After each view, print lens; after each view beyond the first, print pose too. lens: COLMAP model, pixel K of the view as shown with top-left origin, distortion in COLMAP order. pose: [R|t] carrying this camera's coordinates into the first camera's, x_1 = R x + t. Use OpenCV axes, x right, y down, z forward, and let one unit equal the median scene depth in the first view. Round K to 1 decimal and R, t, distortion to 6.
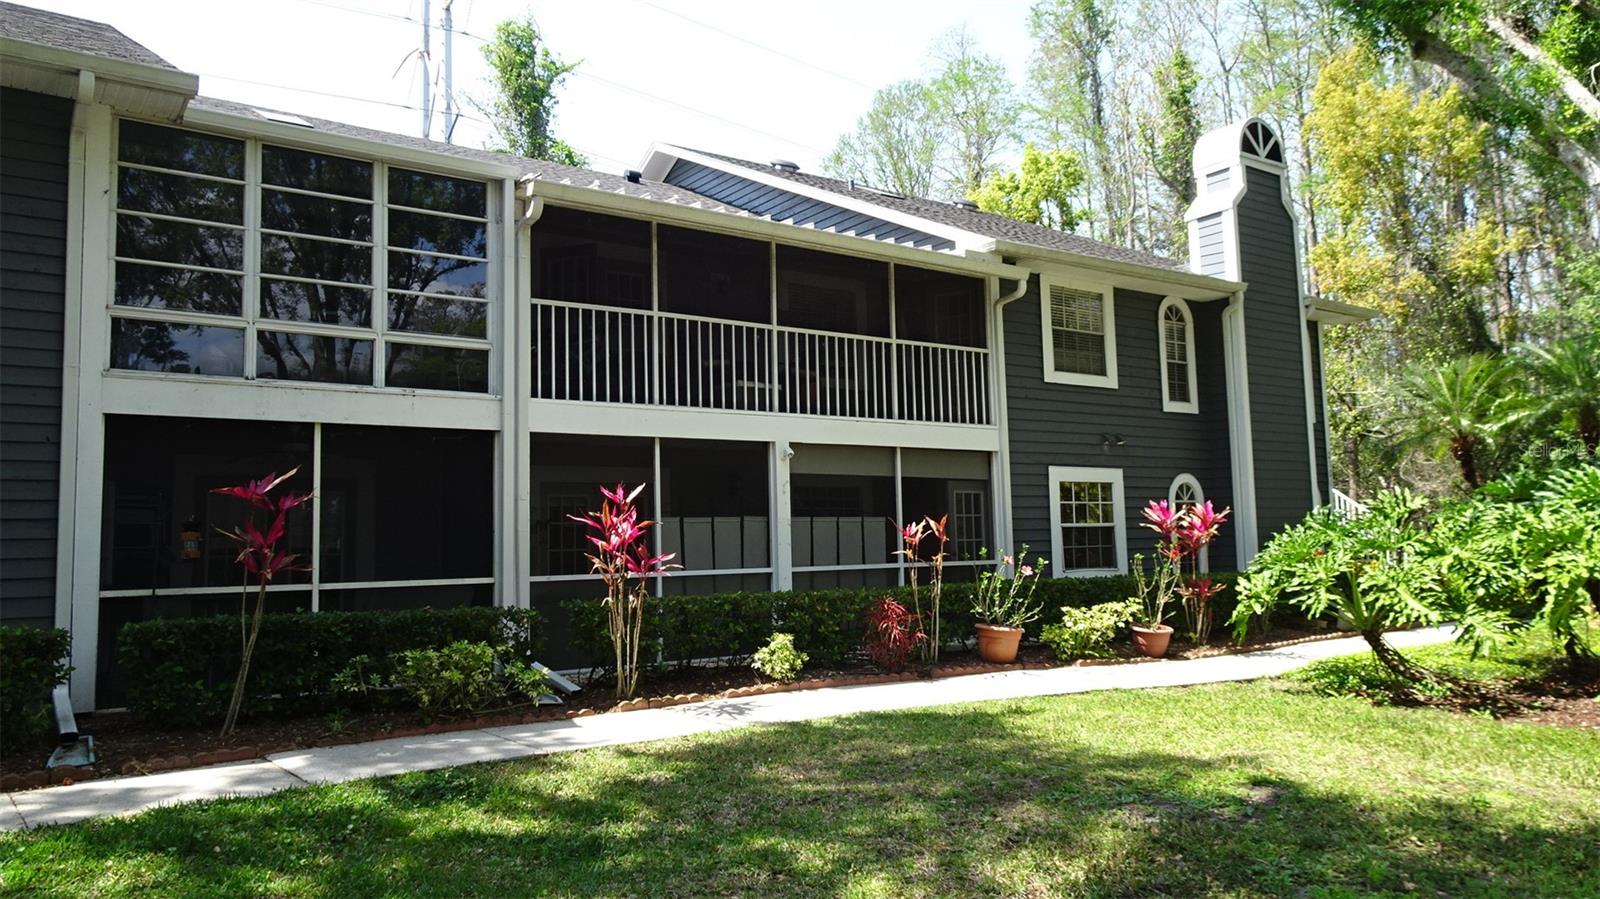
lens RADIAL K [[1137.4, 0, 806.2], [0, 1137.4, 448.3], [0, 0, 1]] dist [0.005201, 0.001592]
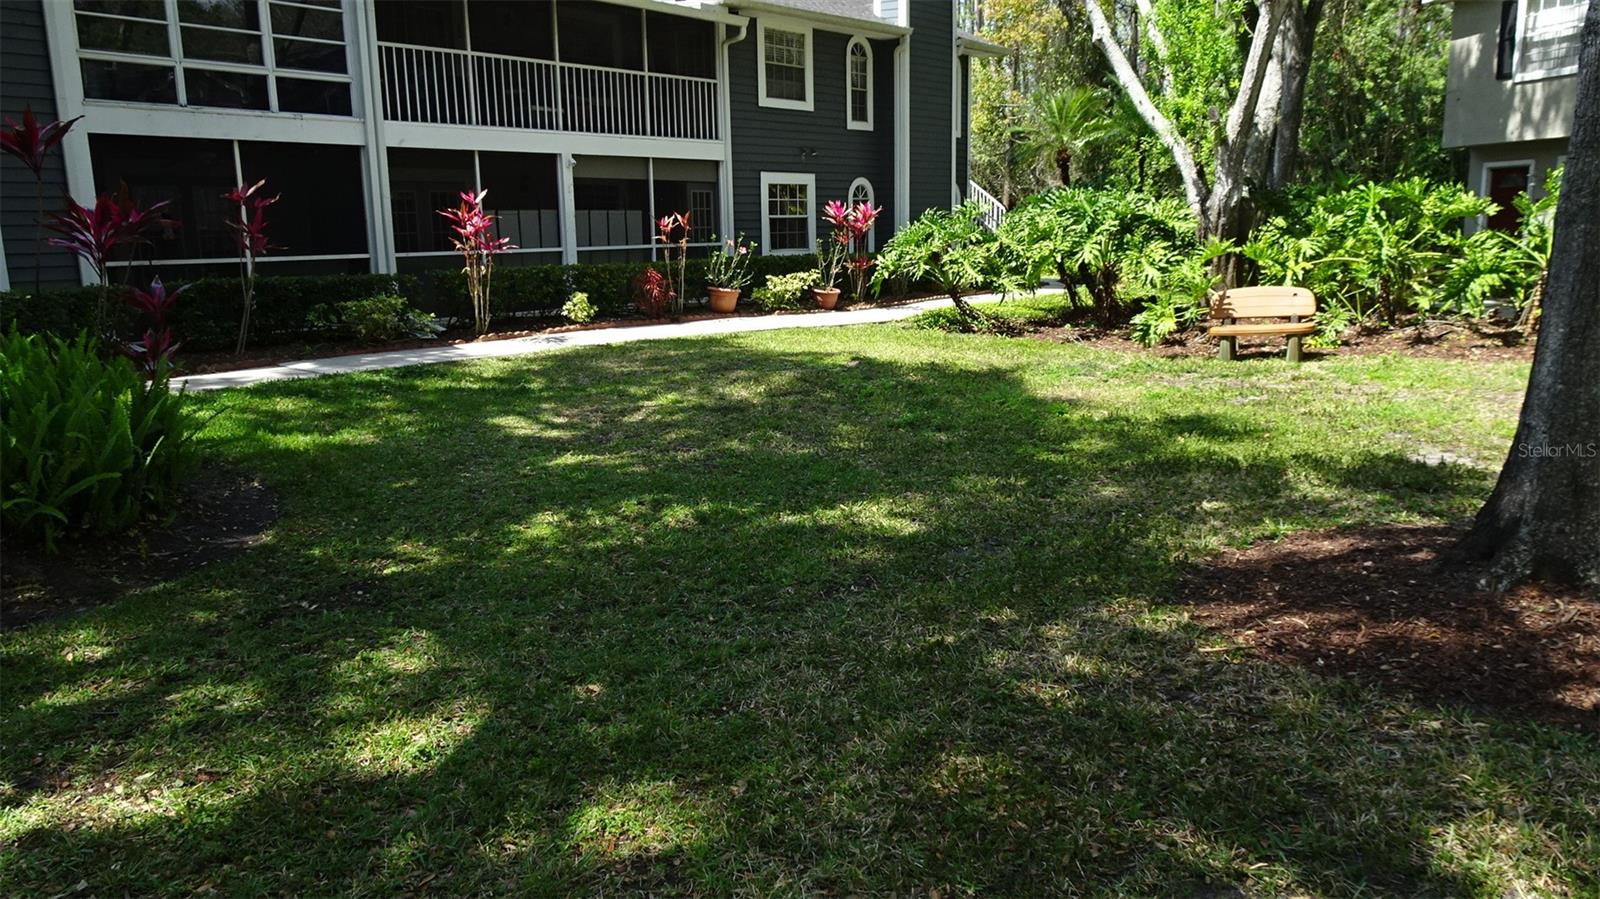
lens RADIAL K [[1137.4, 0, 806.2], [0, 1137.4, 448.3], [0, 0, 1]] dist [0.005201, 0.001592]
pose [[0.970857, -0.037822, 0.236656, -0.078946], [-0.029069, 0.961593, 0.272934, -0.046893], [-0.237890, -0.271860, 0.932470, -0.430538]]
